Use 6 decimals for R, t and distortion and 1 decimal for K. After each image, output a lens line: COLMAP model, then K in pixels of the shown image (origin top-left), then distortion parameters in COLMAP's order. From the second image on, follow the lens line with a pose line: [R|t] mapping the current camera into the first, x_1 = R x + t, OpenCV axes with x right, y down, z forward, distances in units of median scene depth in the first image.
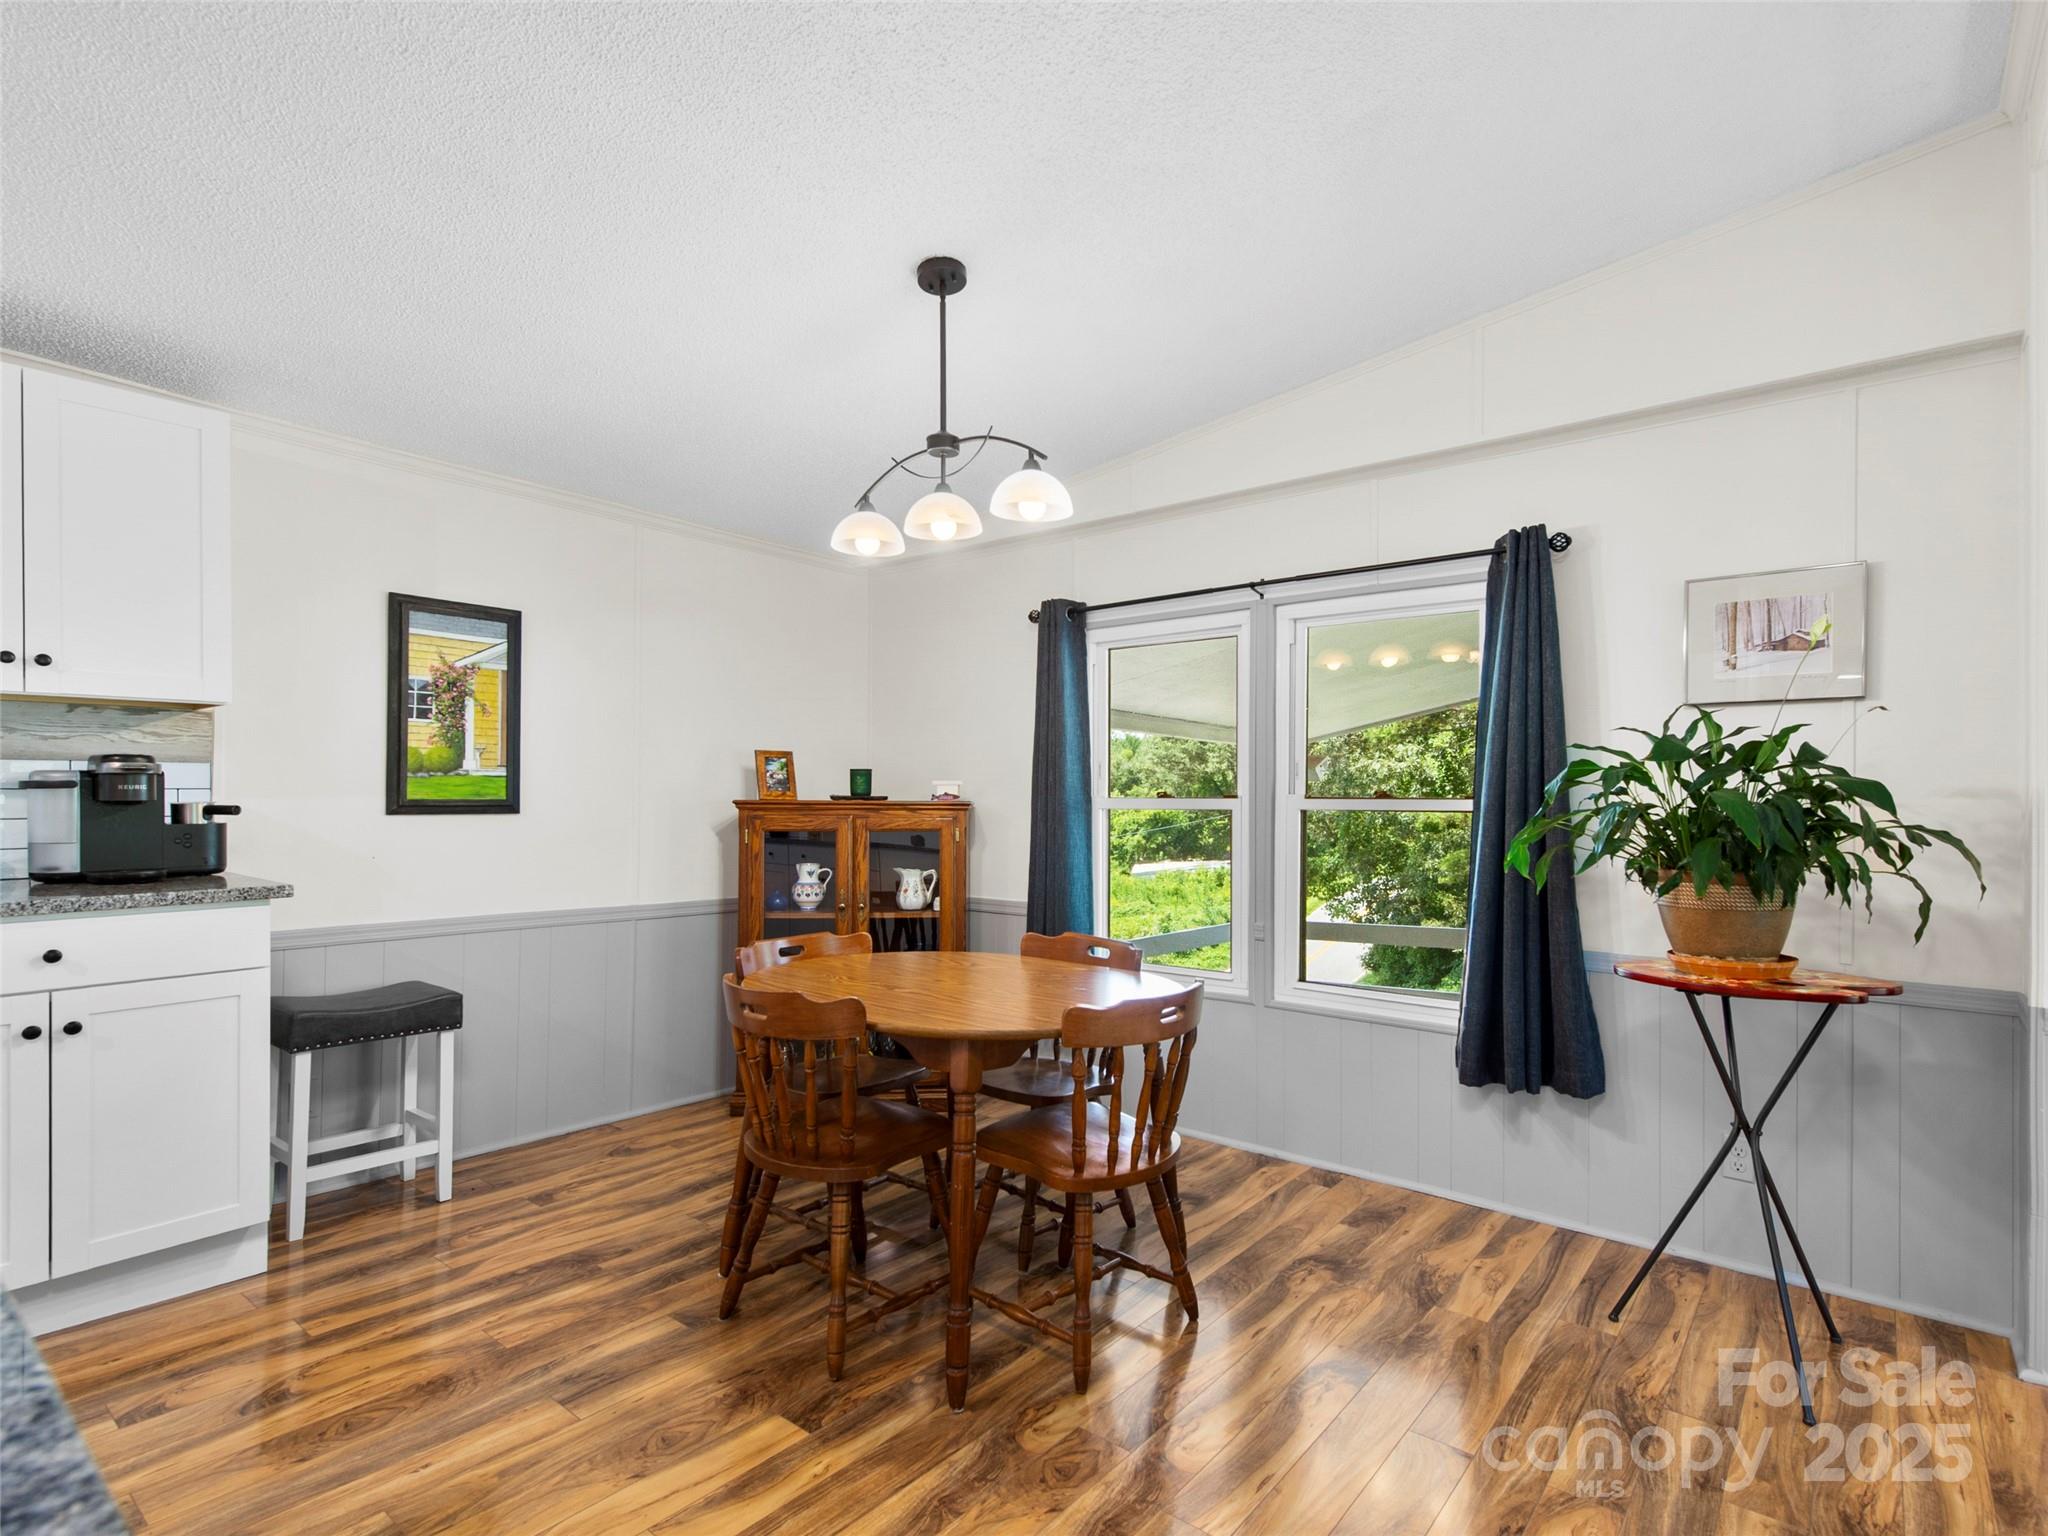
lens RADIAL K [[1023.3, 0, 1087.3], [0, 1023.3, 789.5], [0, 0, 1]] dist [0.027761, -0.011813]
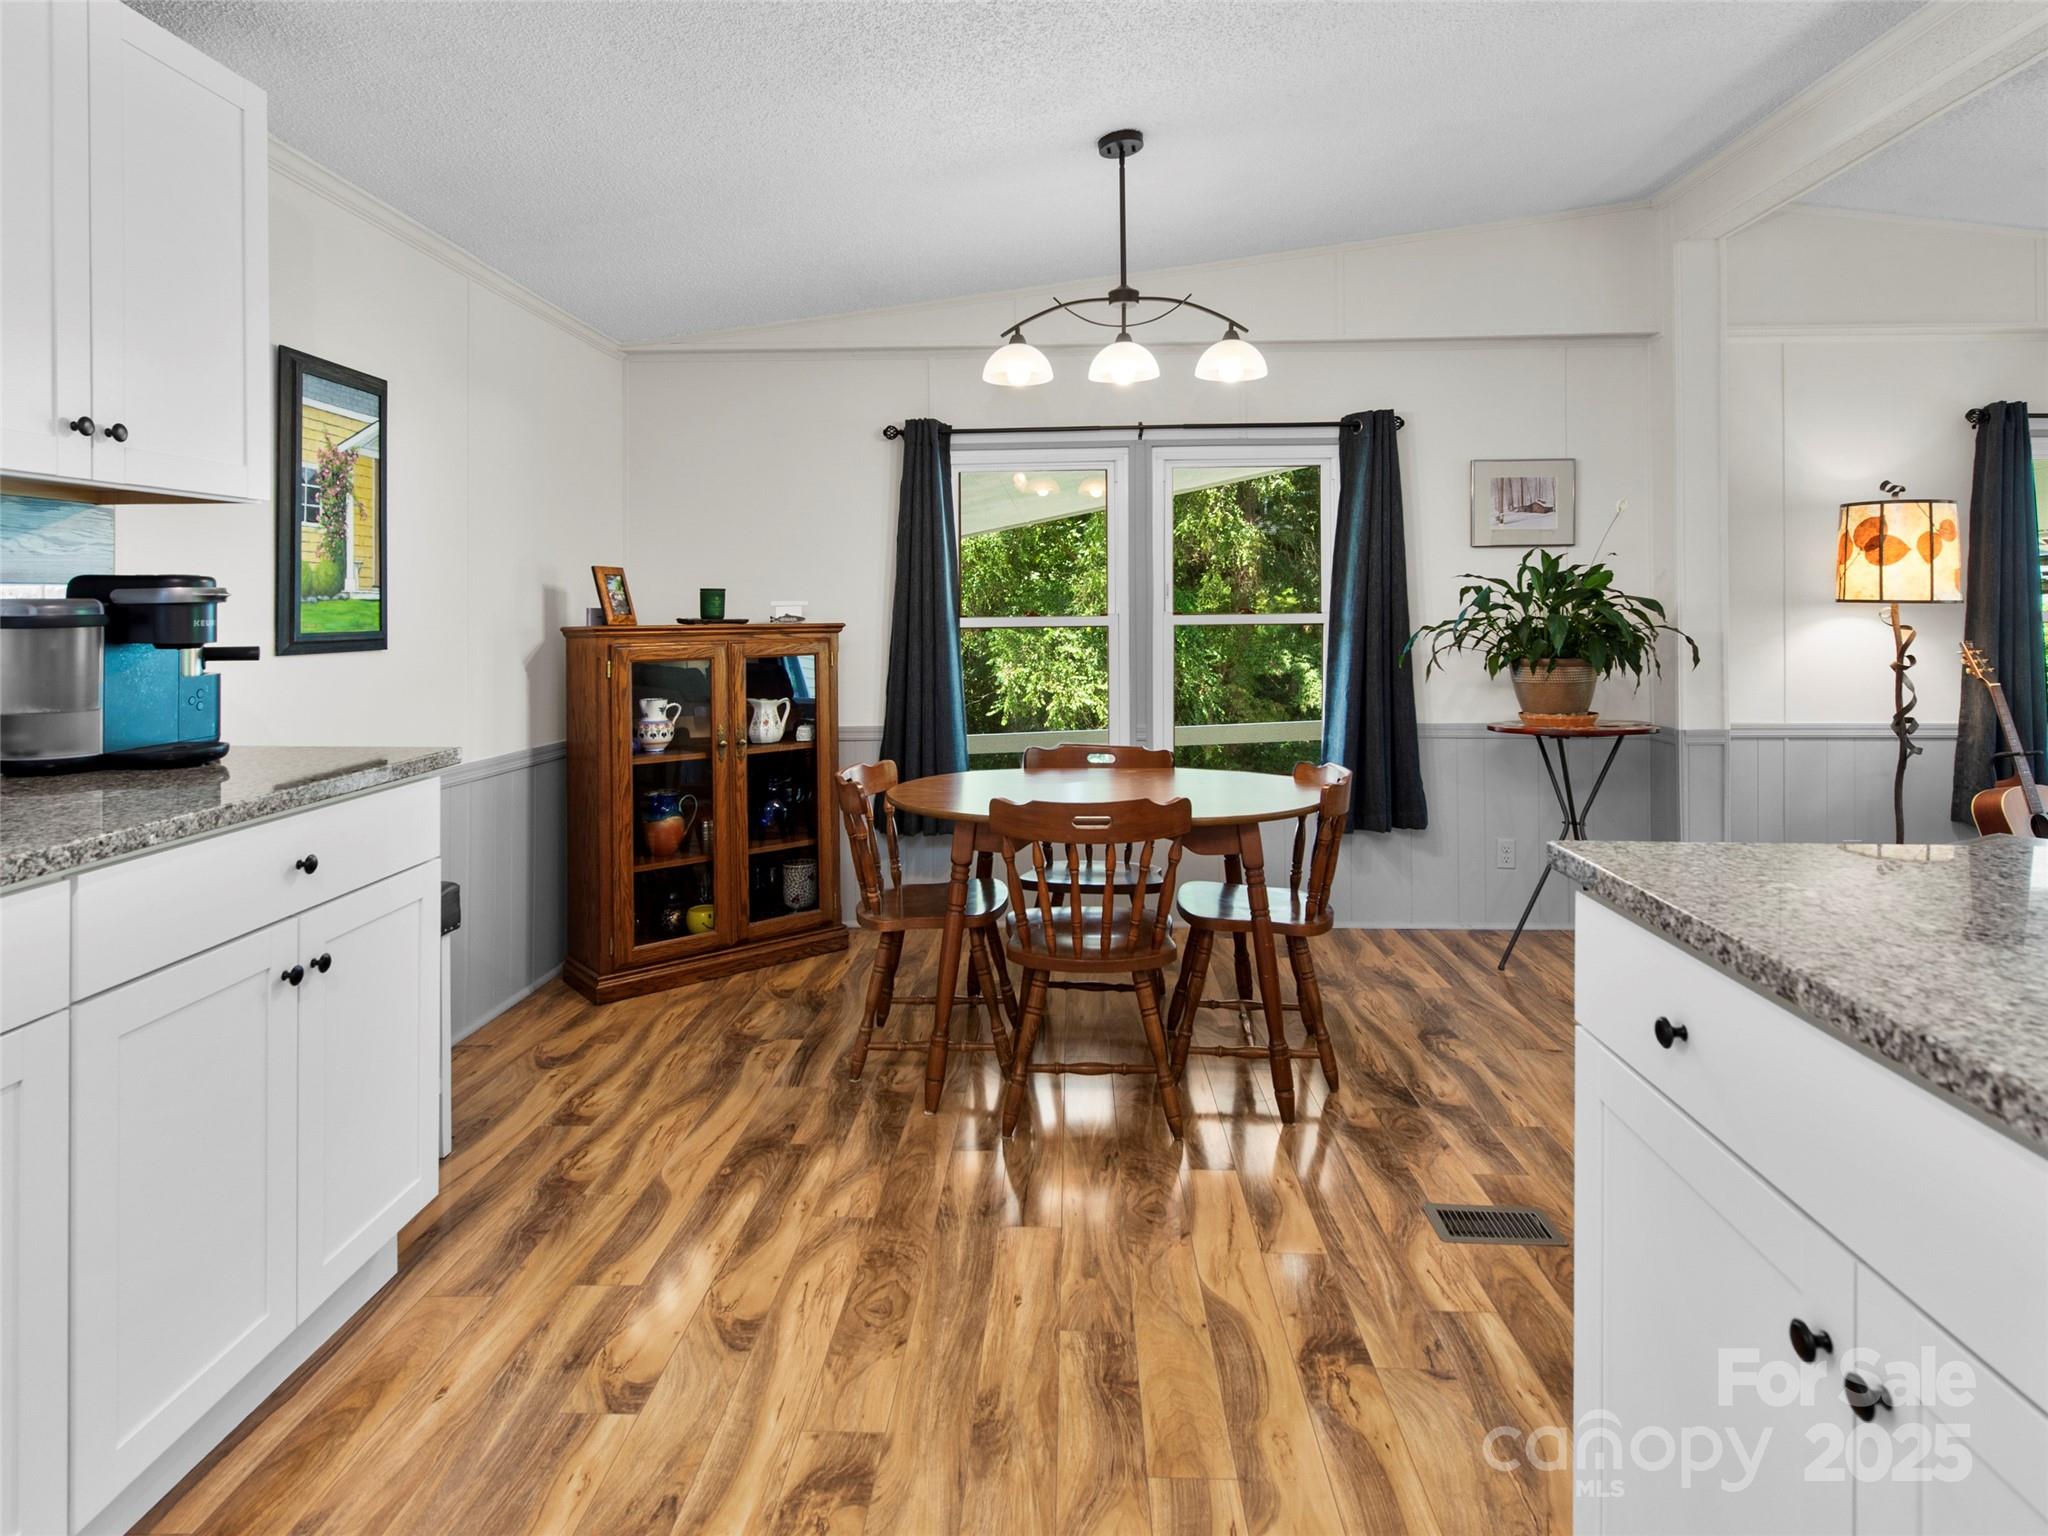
lens RADIAL K [[1122.5, 0, 1031.2], [0, 1122.5, 601.2], [0, 0, 1]] dist [0.015789, -0.000504]
pose [[0.815702, -0.007530, 0.578424, -0.759369], [0.007974, 0.999967, 0.001772, -0.011444], [-0.578418, 0.003167, 0.815734, 0.065220]]
